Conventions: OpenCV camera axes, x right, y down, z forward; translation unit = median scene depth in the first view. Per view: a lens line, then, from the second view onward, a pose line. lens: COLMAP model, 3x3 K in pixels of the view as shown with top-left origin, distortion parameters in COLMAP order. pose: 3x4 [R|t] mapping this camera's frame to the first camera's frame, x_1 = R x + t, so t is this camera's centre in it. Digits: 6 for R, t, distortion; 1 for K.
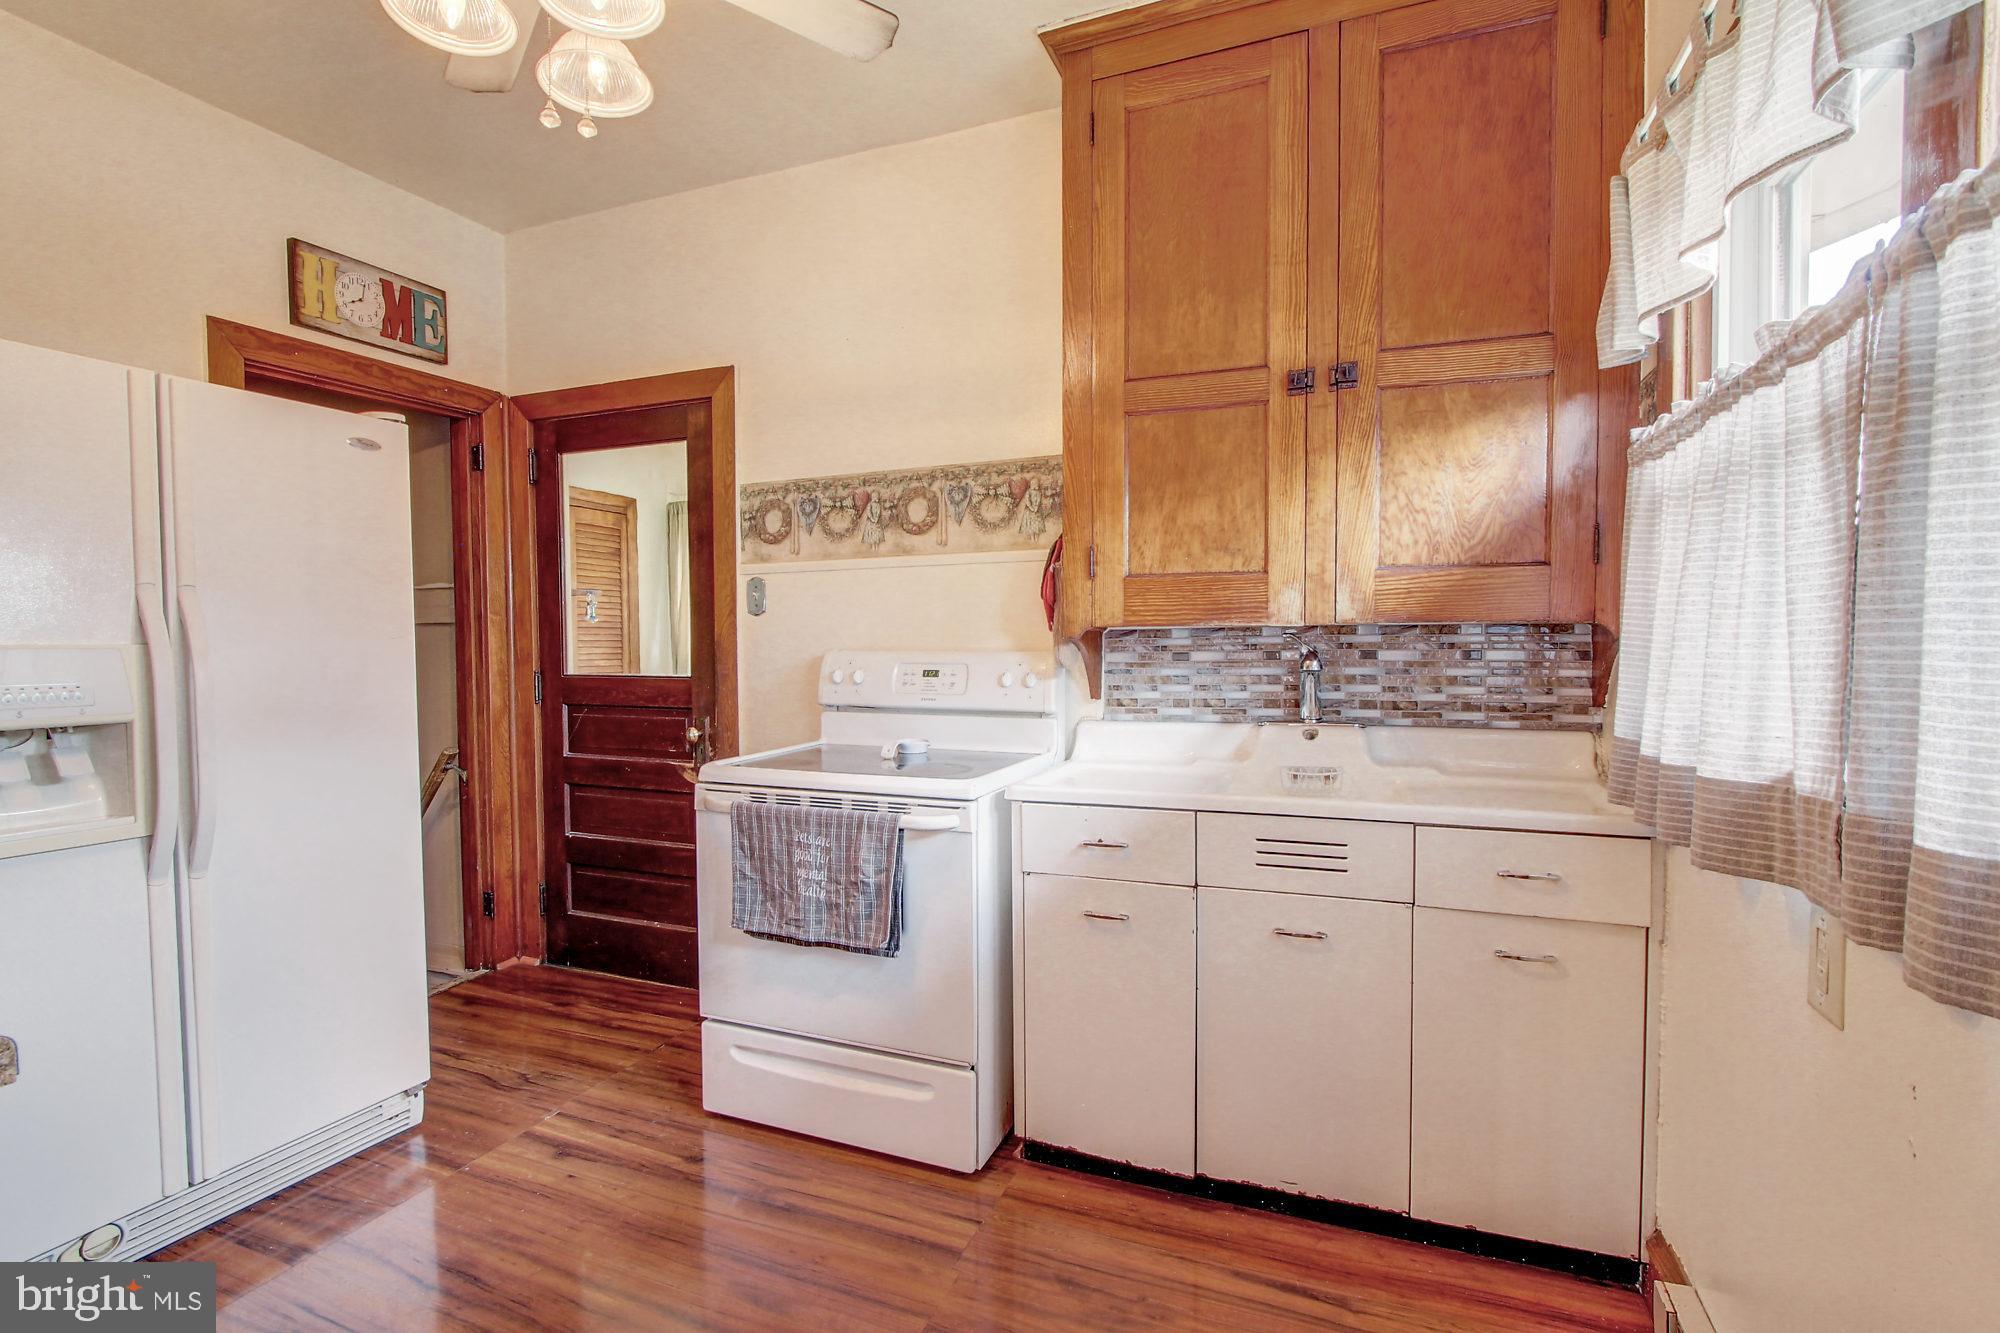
lens RADIAL K [[939.3, 0, 1000.0], [0, 939.3, 666.5], [0, 0, 1]] dist [0.001594, 0.000232]
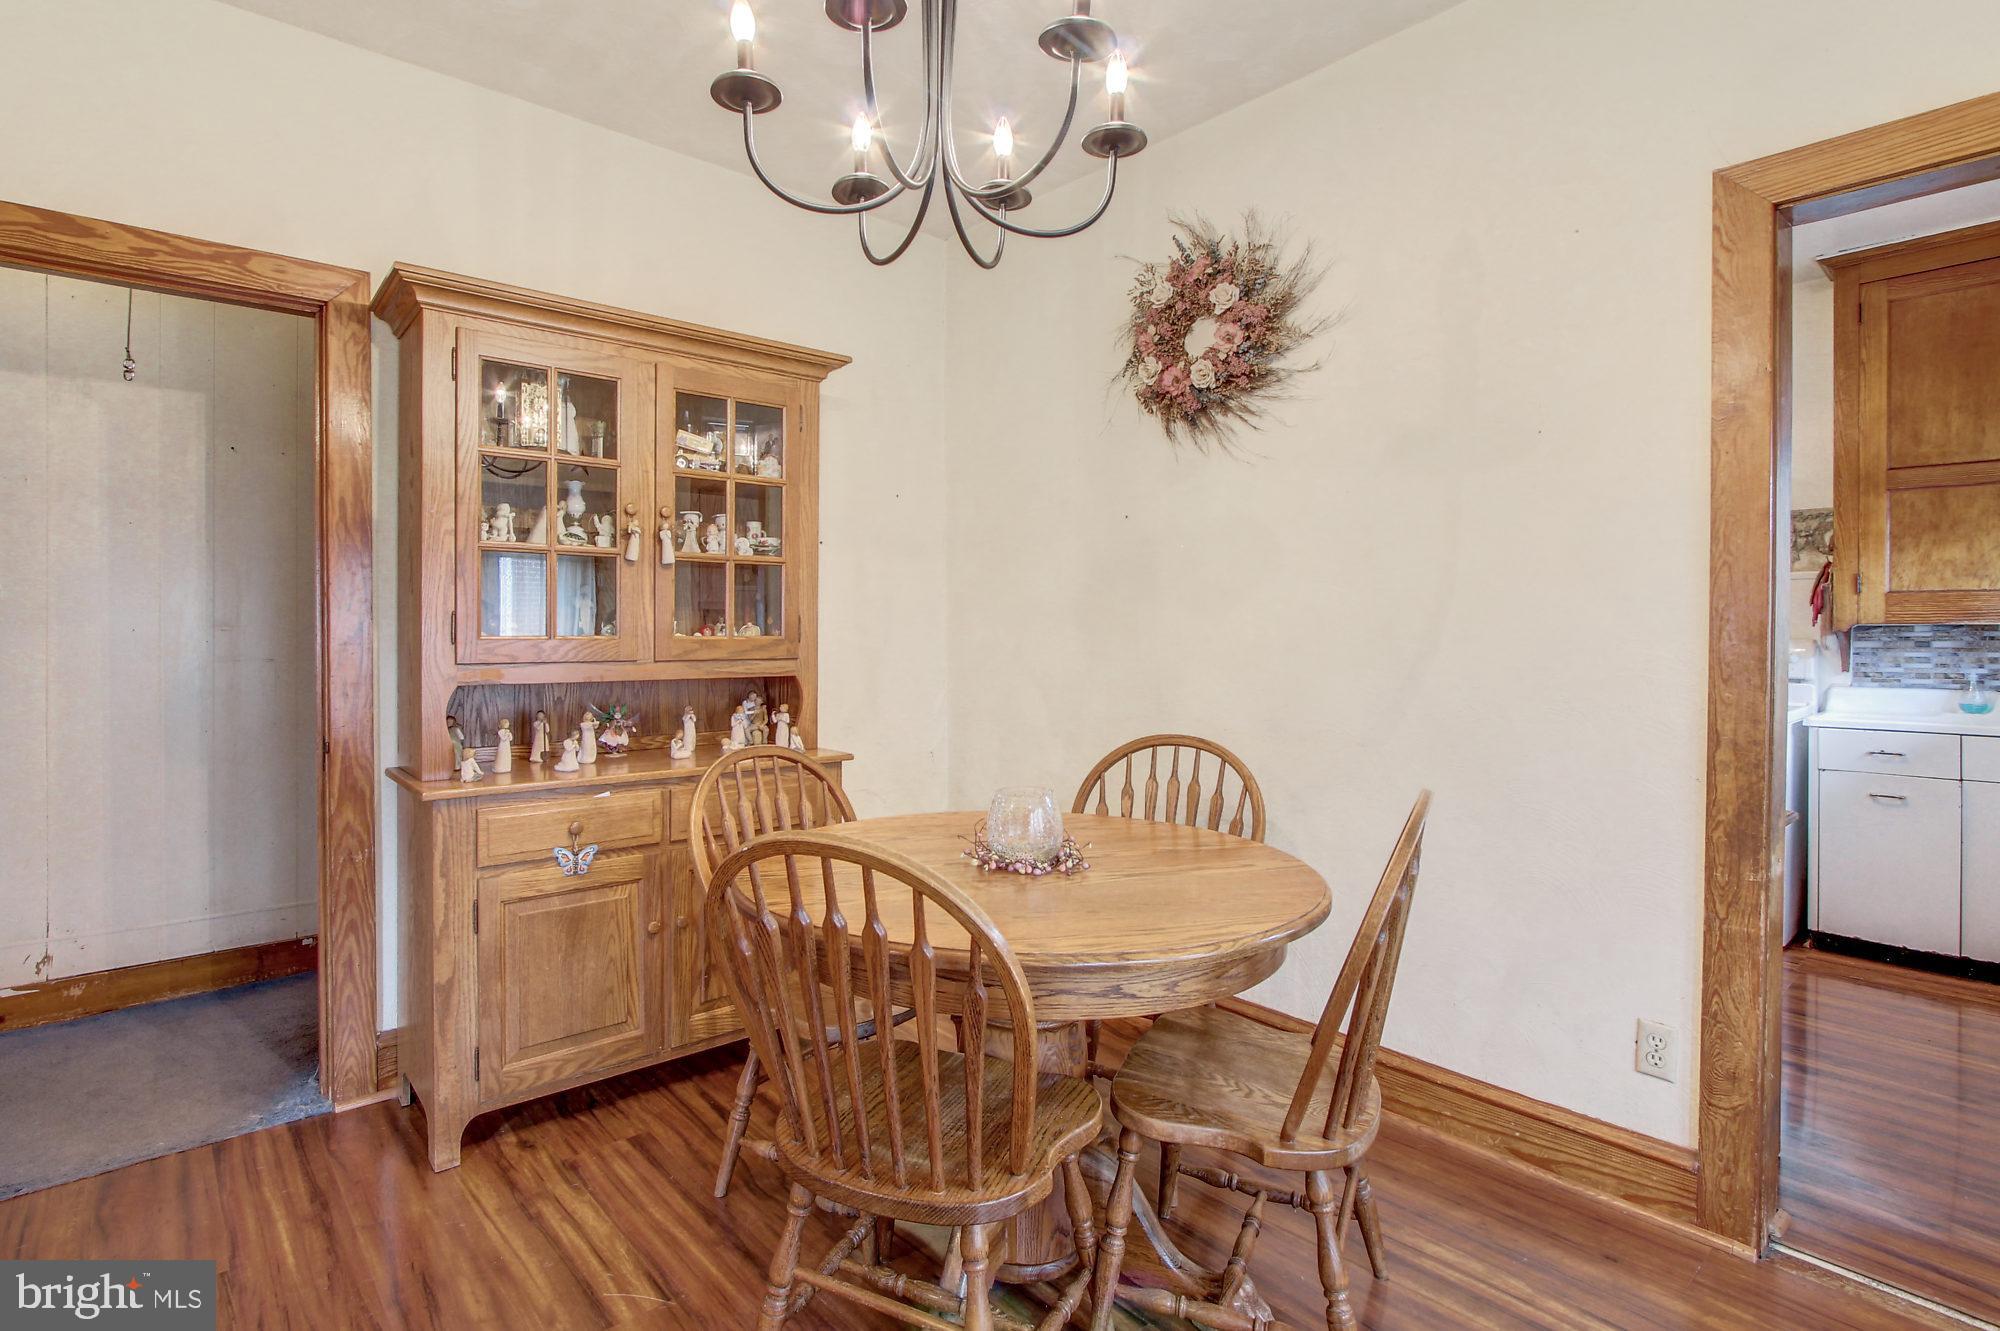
lens RADIAL K [[978.3, 0, 996.2], [0, 978.3, 626.8], [0, 0, 1]] dist [0.000481, 0.000477]
pose [[0.900327, 0.011711, -0.435057, -0.500147], [-0.025493, 0.999341, -0.025856, 0.043273], [0.434467, 0.034370, 0.900032, -1.136813]]
